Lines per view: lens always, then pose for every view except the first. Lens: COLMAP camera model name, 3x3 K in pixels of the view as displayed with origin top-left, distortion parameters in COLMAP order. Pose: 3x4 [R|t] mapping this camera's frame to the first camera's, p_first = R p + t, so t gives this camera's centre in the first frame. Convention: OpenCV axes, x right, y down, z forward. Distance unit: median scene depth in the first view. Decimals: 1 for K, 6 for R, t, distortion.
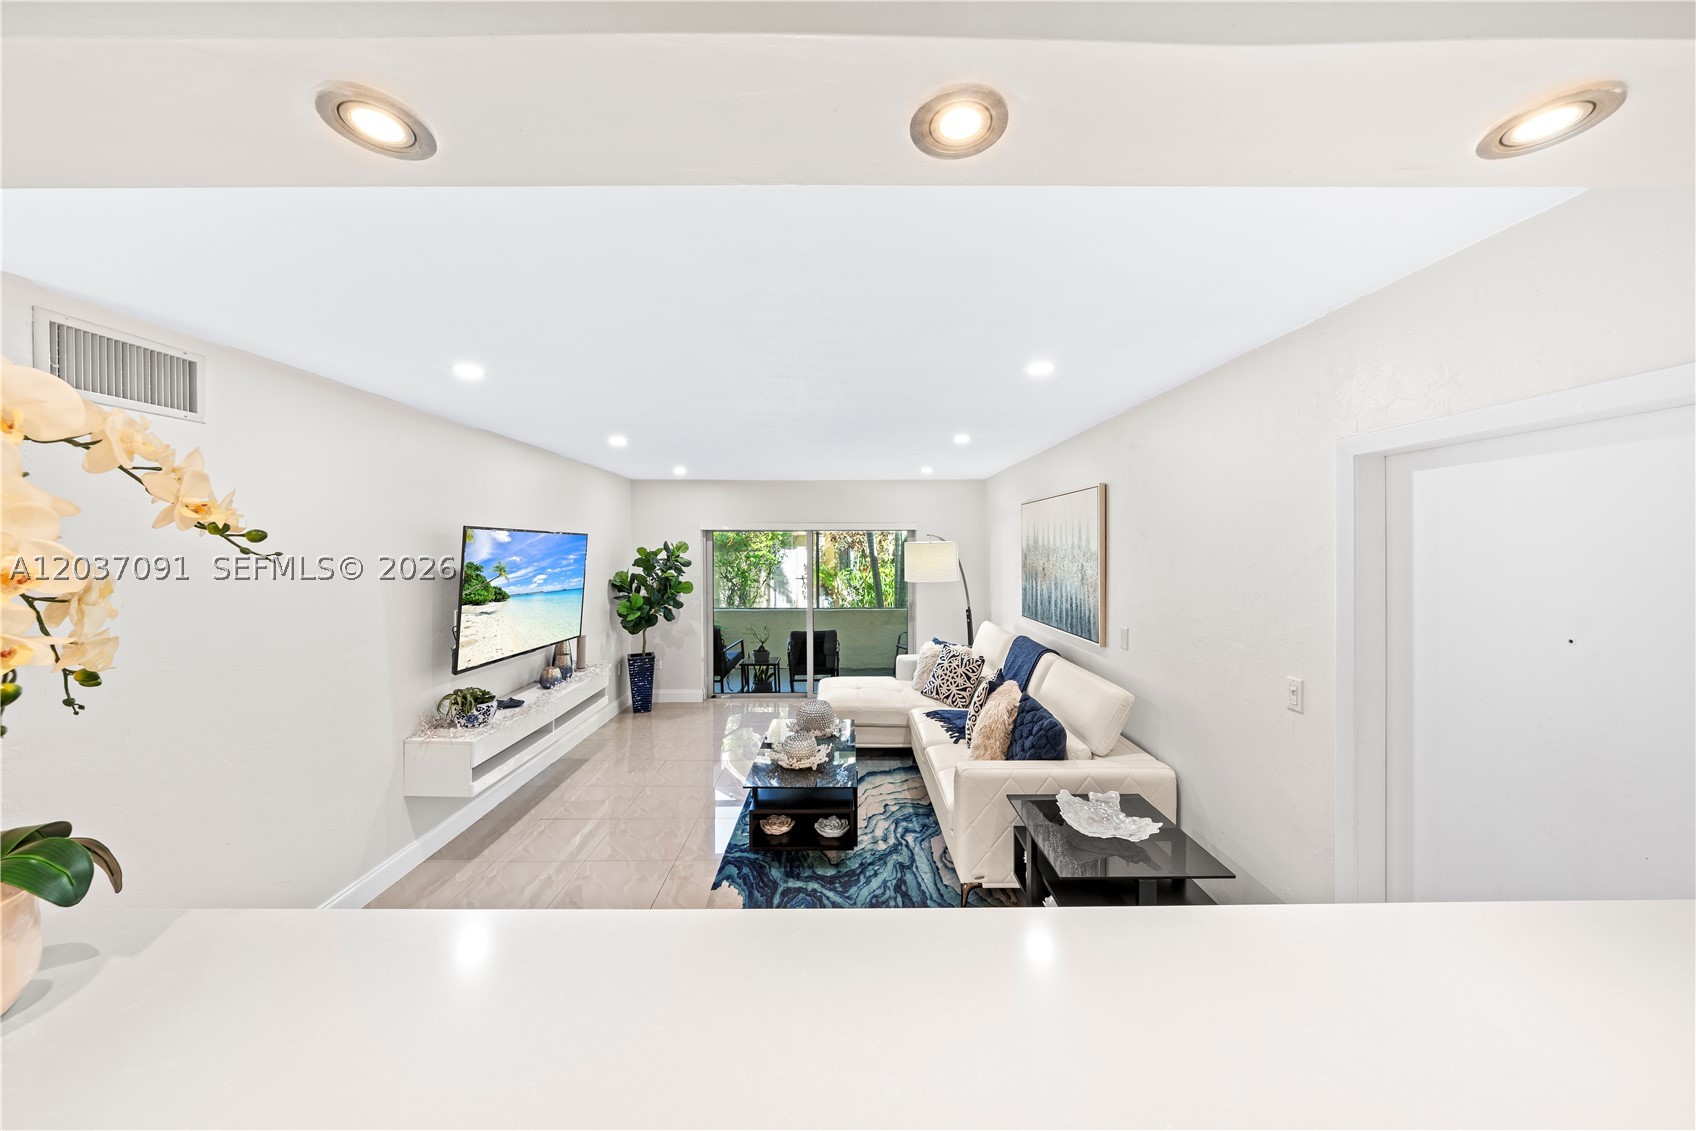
lens RADIAL K [[573.2, 0, 862.0], [0, 573.2, 536.6], [0, 0, 1]] dist [-0.000796, 0.000020]
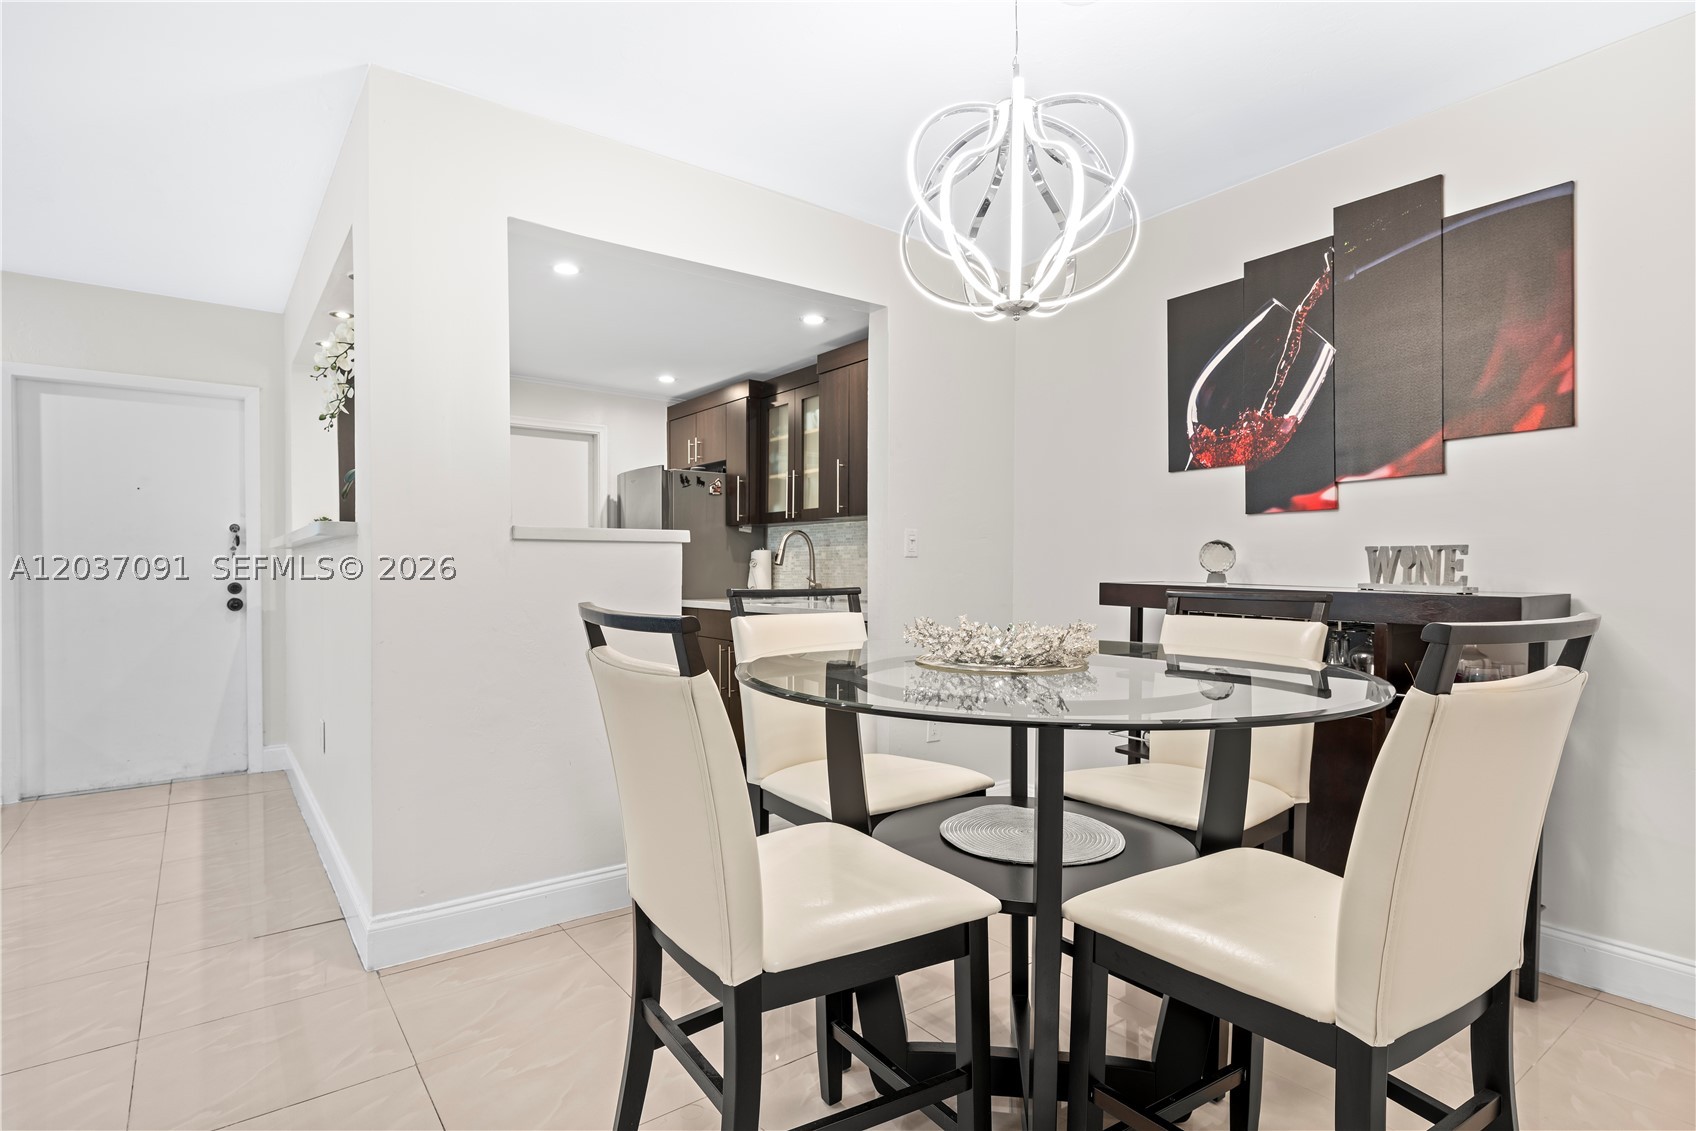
lens RADIAL K [[848.2, 0, 859.3], [0, 848.2, 565.6], [0, 0, 1]] dist [0.004620, 0.000161]
pose [[-0.584479, -0.005794, 0.811388, -1.277893], [-0.015910, 0.999864, -0.004320, 0.187696], [-0.811253, -0.015434, -0.584491, 0.279323]]
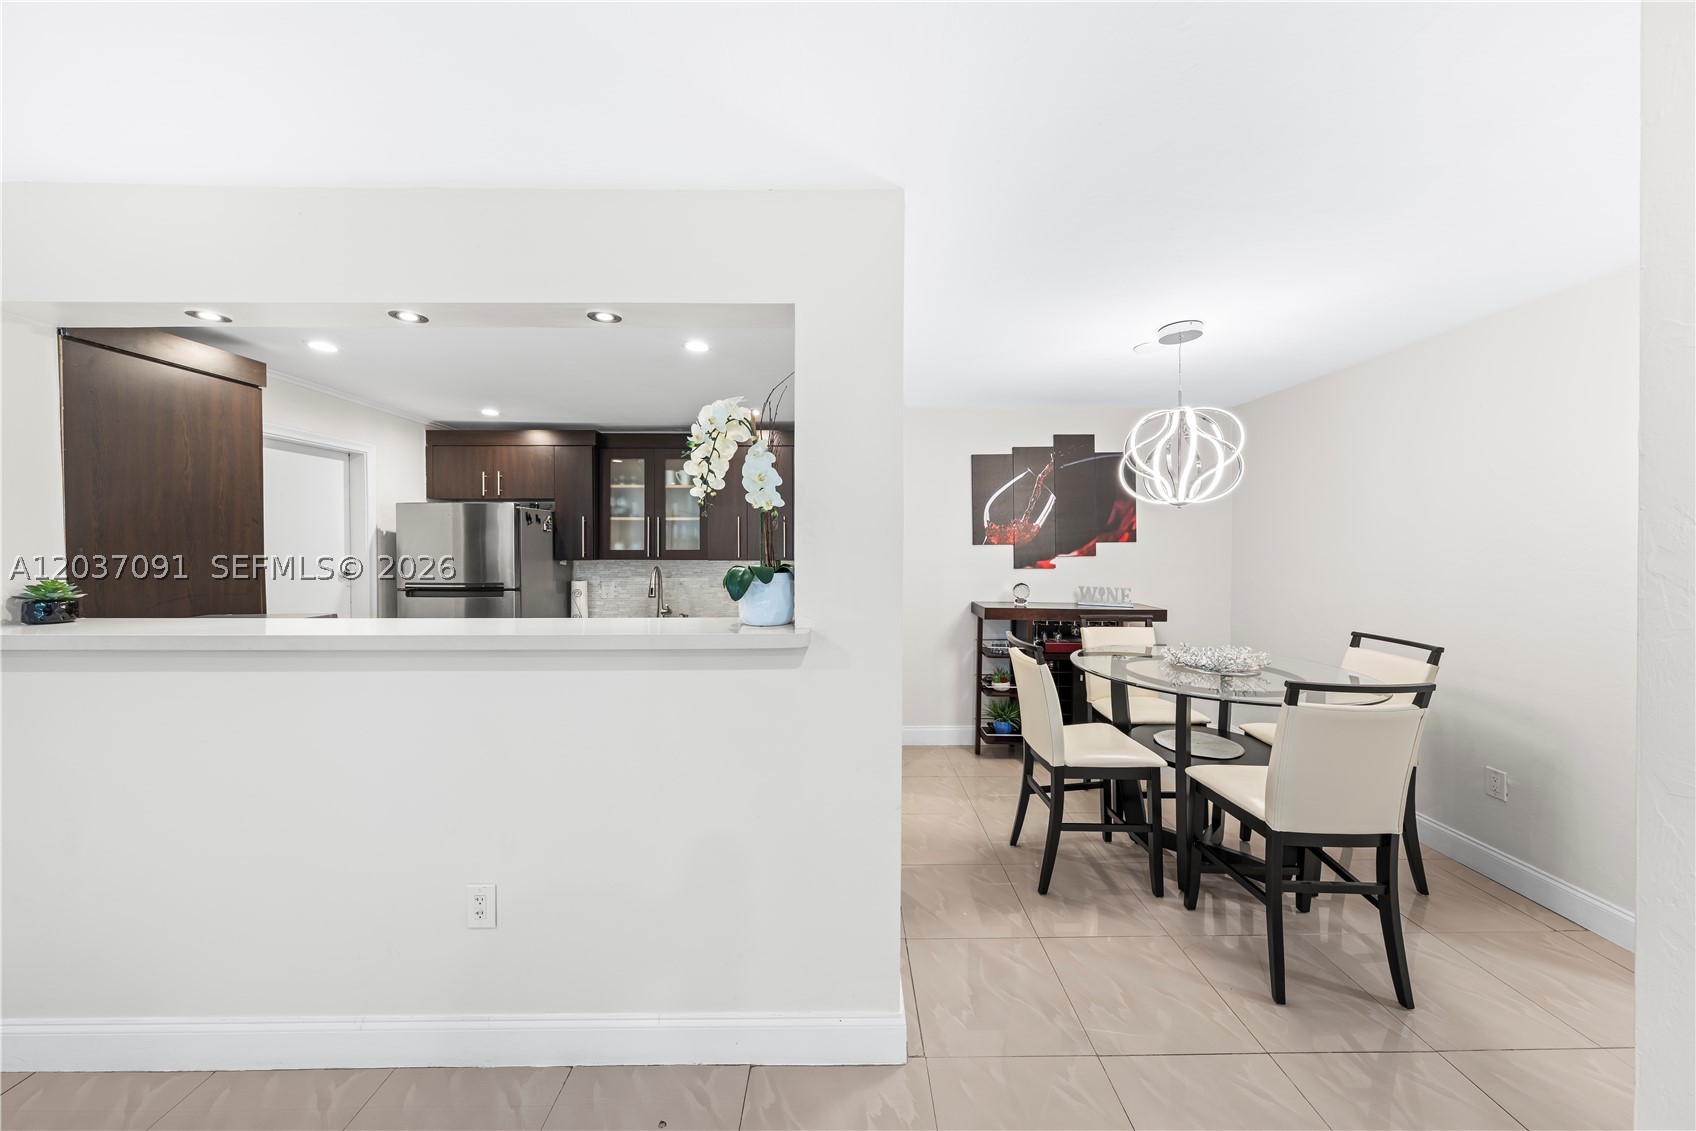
lens RADIAL K [[577.0, 0, 850.6], [0, 577.0, 558.0], [0, 0, 1]] dist [-0.000630, 0.000412]
pose [[-0.999666, -0.005430, 0.025277, -0.405925], [-0.005286, 0.999969, 0.005761, 0.088623], [-0.025307, 0.005625, -0.999664, 0.728279]]
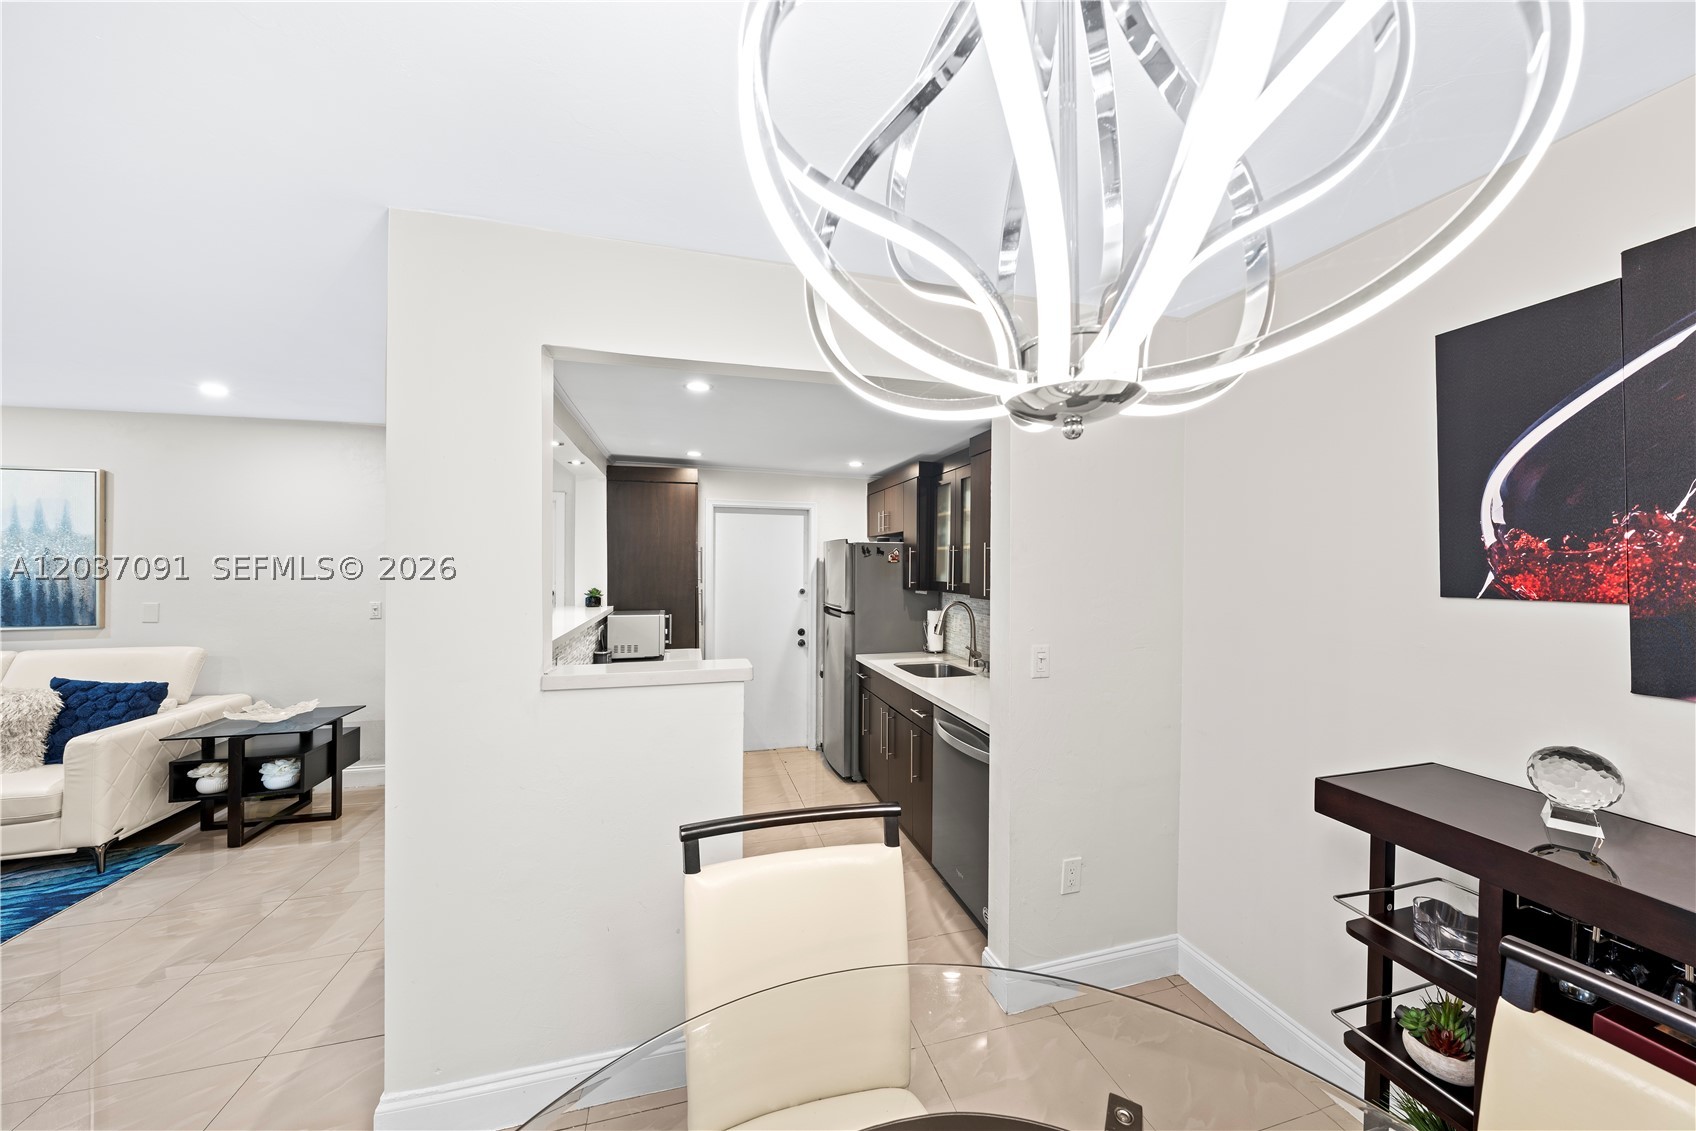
lens RADIAL K [[577.0, 0, 850.6], [0, 577.0, 558.0], [0, 0, 1]] dist [-0.000630, 0.000412]
pose [[-0.243583, 0.002834, 0.969876, -0.990891], [-0.022835, 0.999702, -0.008657, 0.047277], [-0.969611, -0.024256, -0.243446, -0.059098]]
